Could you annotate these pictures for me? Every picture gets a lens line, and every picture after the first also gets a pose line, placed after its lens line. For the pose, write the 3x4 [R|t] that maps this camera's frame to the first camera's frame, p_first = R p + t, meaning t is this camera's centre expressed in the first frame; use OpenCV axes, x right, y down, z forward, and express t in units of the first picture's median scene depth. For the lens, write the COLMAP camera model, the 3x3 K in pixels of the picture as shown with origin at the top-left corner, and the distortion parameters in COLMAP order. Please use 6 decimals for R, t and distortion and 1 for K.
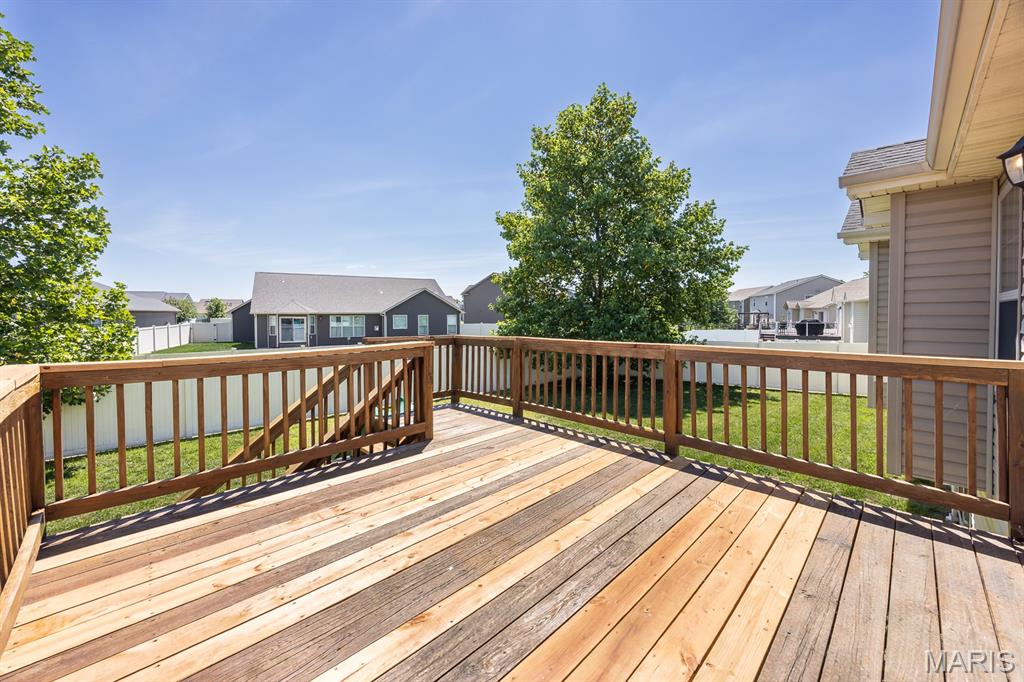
lens RADIAL K [[395.5, 0, 509.3], [0, 395.5, 319.1], [0, 0, 1]] dist [-0.017758, -0.000001]
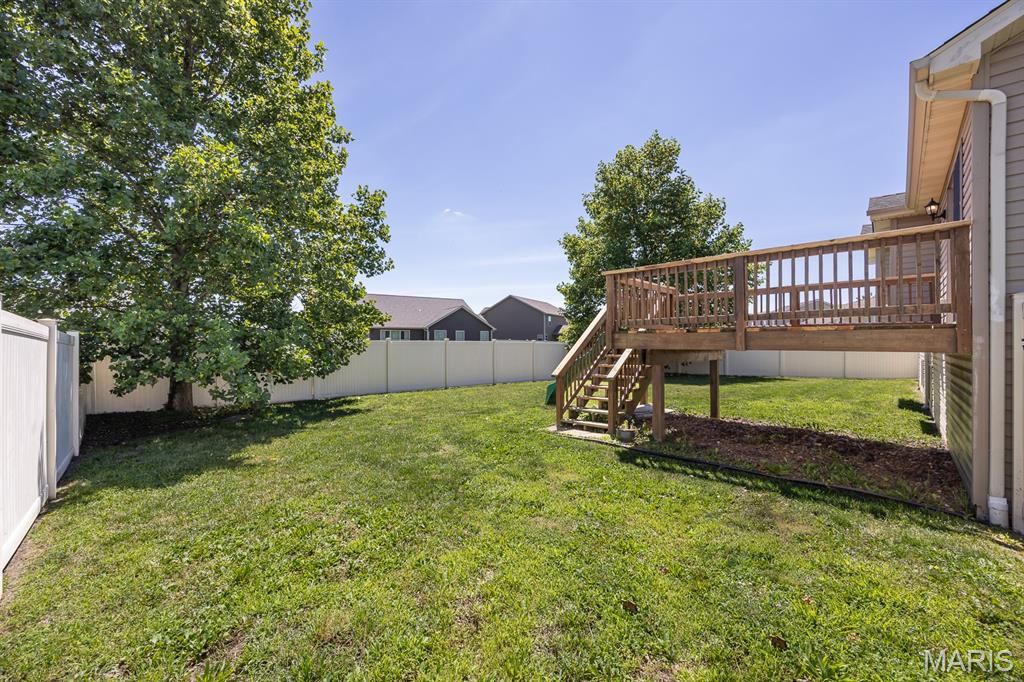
lens RADIAL K [[405.7, 0, 512.0], [0, 405.7, 341.0], [0, 0, 1]] dist [-0.002627, -0.000196]
pose [[0.999561, -0.001940, 0.029556, -0.241388], [0.002416, 0.999868, -0.016065, 0.078887], [-0.029521, 0.016129, 0.999434, -0.238591]]
